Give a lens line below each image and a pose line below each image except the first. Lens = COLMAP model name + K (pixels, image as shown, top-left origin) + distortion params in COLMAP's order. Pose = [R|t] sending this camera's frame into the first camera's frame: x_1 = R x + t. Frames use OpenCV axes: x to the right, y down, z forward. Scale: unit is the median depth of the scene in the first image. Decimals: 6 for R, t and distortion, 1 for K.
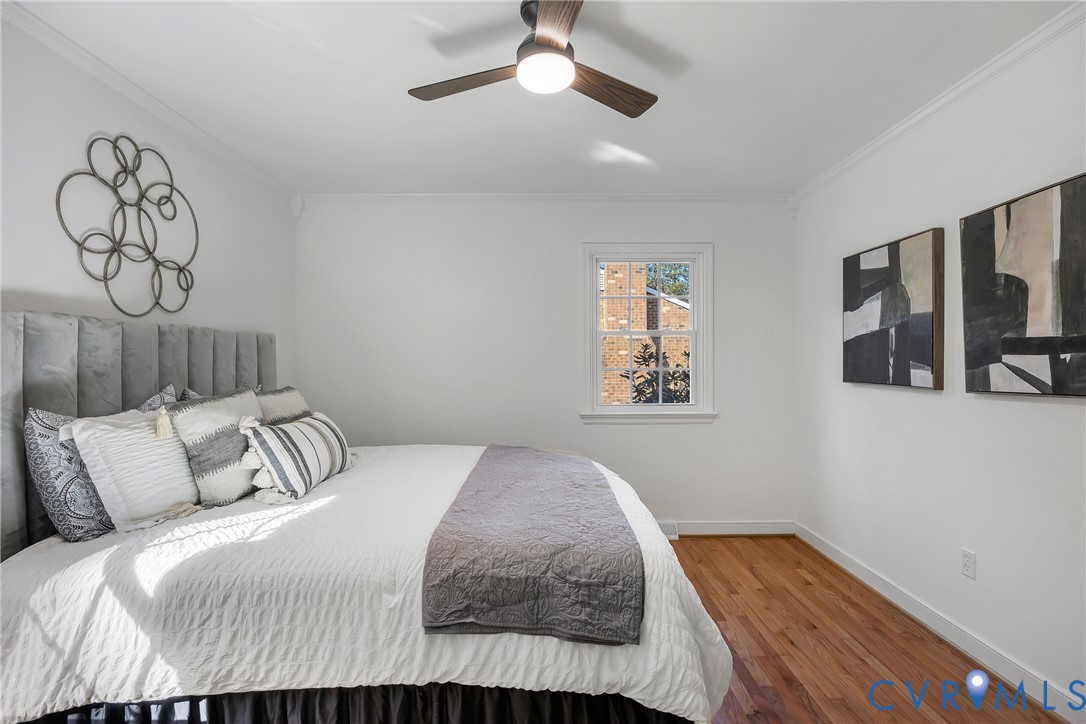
lens RADIAL K [[532.4, 0, 549.0], [0, 532.4, 366.9], [0, 0, 1]] dist [-0.001808, 0.000289]
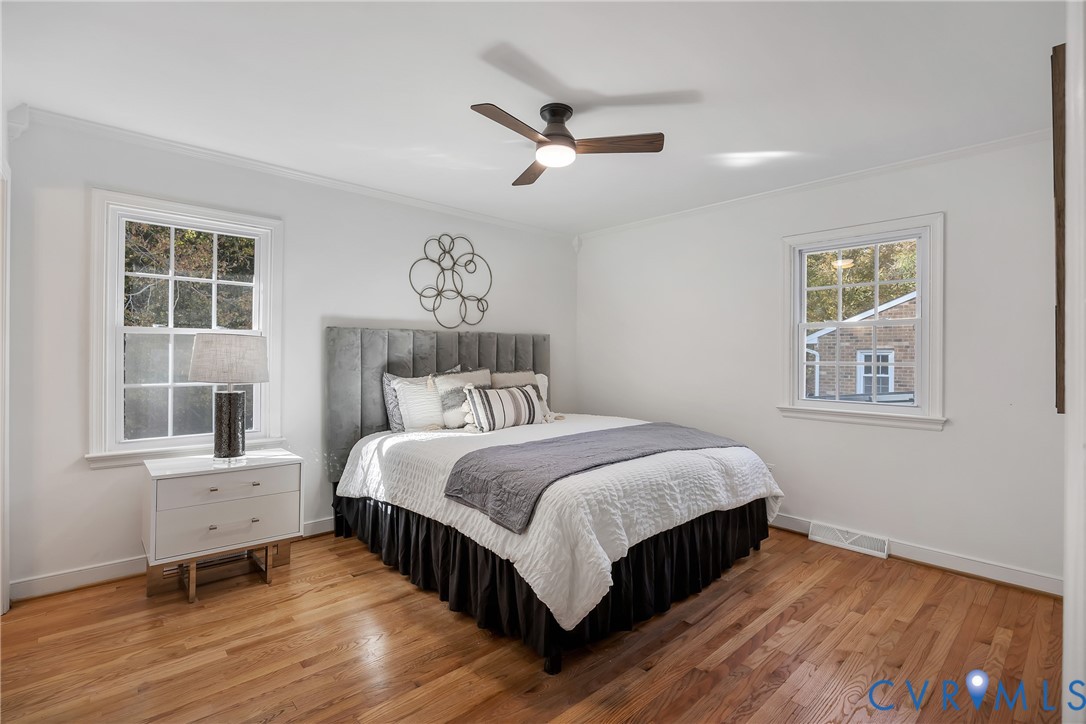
lens RADIAL K [[509.5, 0, 543.0], [0, 509.5, 362.0], [0, 0, 1]] dist [-0.002358, -0.000186]
pose [[0.674253, 0.019024, -0.738256, 0.836330], [-0.015967, 0.999810, 0.011181, -0.000508], [0.738328, 0.004248, 0.674428, 0.027055]]
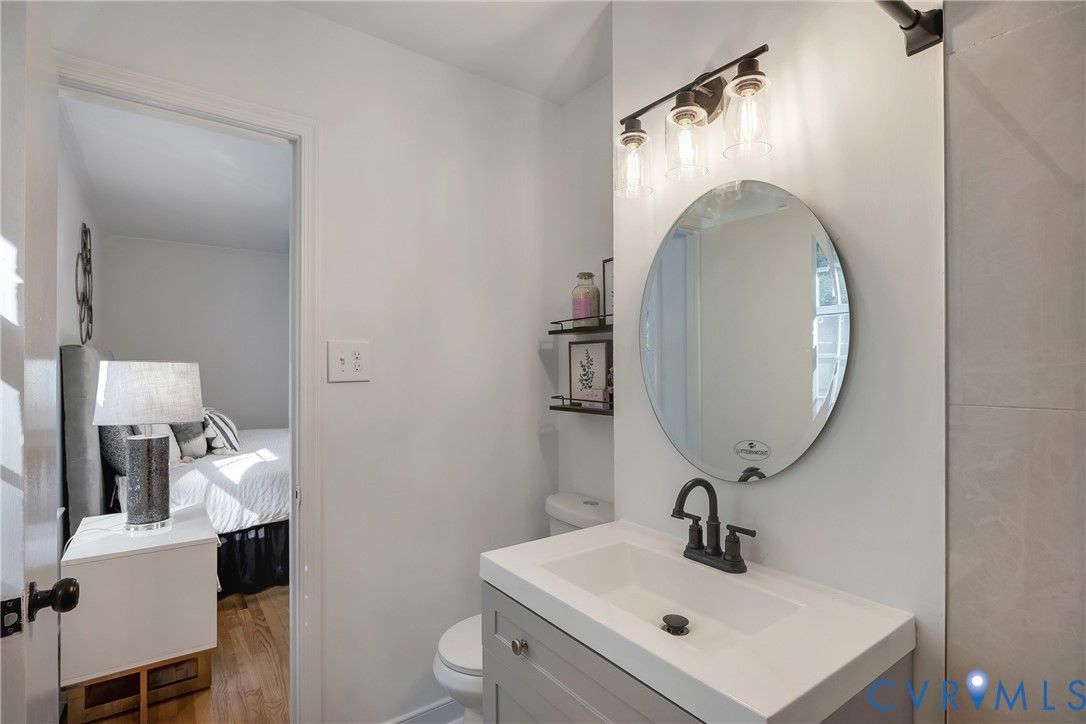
lens RADIAL K [[532.4, 0, 549.0], [0, 532.4, 366.9], [0, 0, 1]] dist [-0.001808, 0.000289]
pose [[0.808037, 0.006024, 0.589101, -0.652228], [-0.001202, 0.999963, -0.008576, -0.024493], [-0.589130, 0.006221, 0.808014, -1.006314]]
